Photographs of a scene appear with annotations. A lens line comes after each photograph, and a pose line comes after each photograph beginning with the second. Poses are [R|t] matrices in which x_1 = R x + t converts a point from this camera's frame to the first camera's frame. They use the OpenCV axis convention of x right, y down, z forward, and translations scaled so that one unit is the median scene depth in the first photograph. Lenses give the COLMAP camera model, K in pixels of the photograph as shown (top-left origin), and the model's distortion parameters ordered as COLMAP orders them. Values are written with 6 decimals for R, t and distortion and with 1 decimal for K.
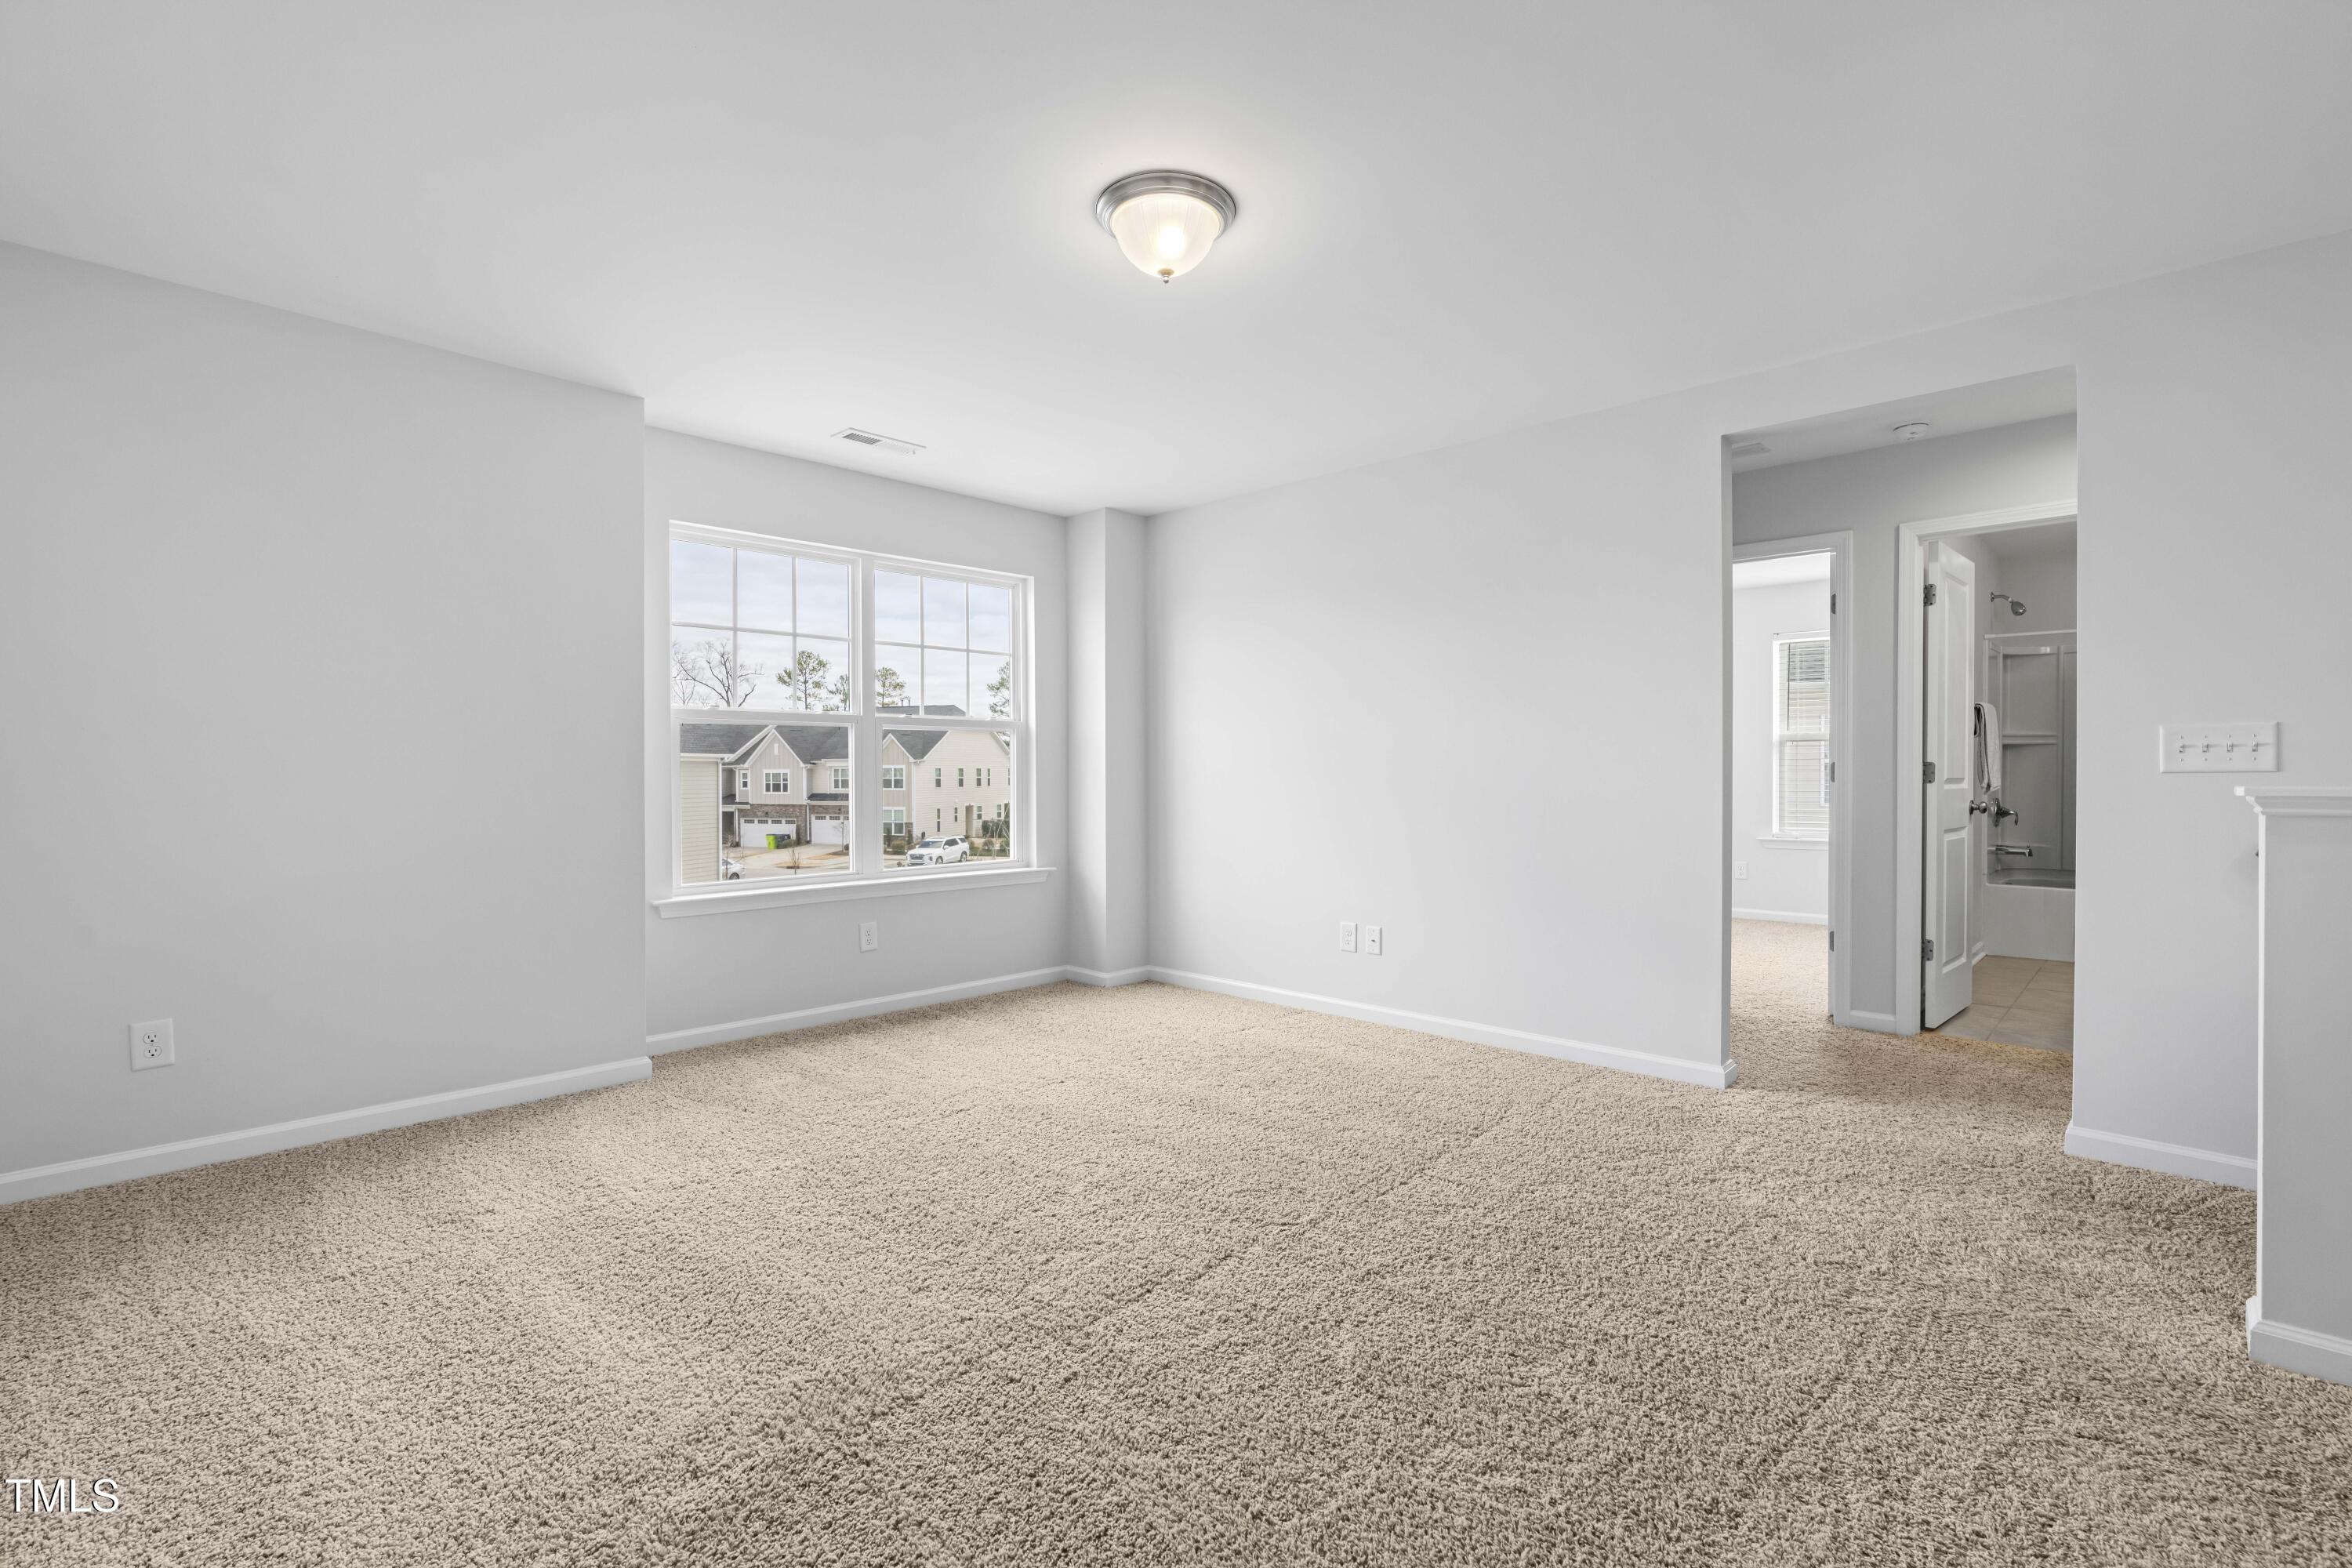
lens RADIAL K [[1079.4, 0, 1185.4], [0, 1079.4, 777.7], [0, 0, 1]] dist [-0.018701, 0.011061]
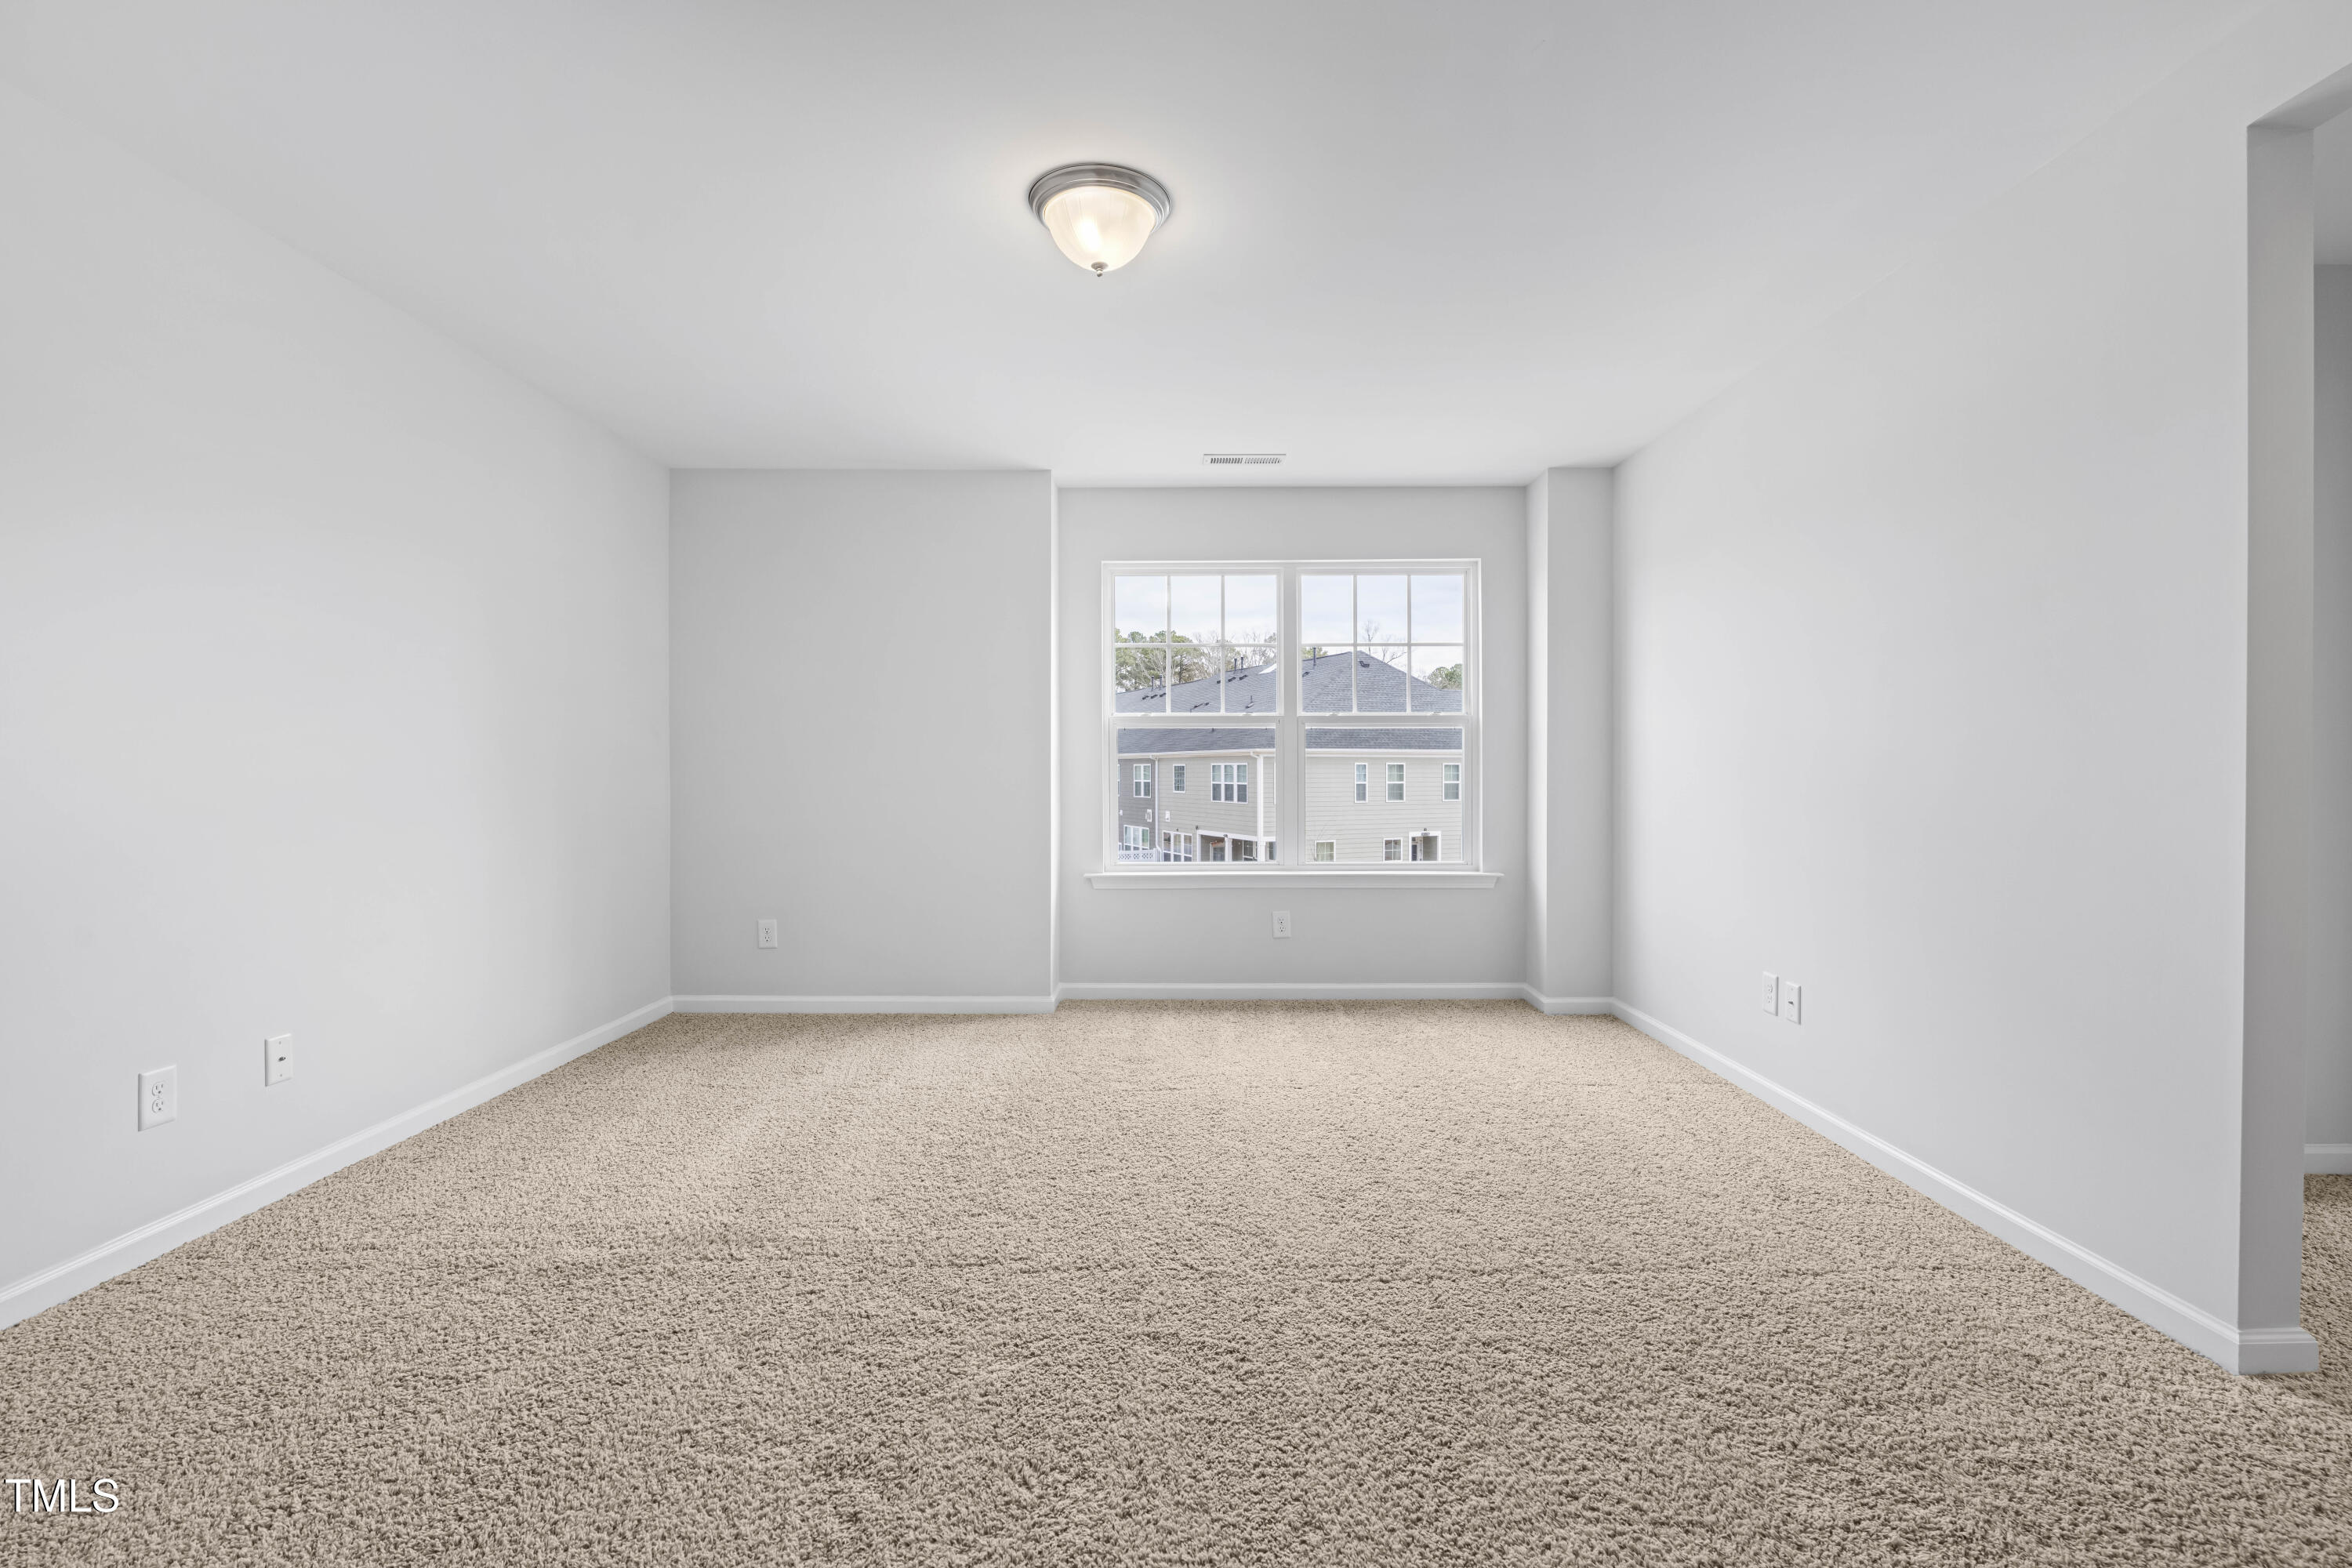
lens RADIAL K [[1079.4, 0, 1185.4], [0, 1079.4, 777.7], [0, 0, 1]] dist [-0.018701, 0.011061]
pose [[0.679050, 0.005576, -0.734071, 0.473646], [-0.004126, 0.999984, 0.003778, -0.000439], [0.734080, 0.000463, 0.679063, 0.238831]]
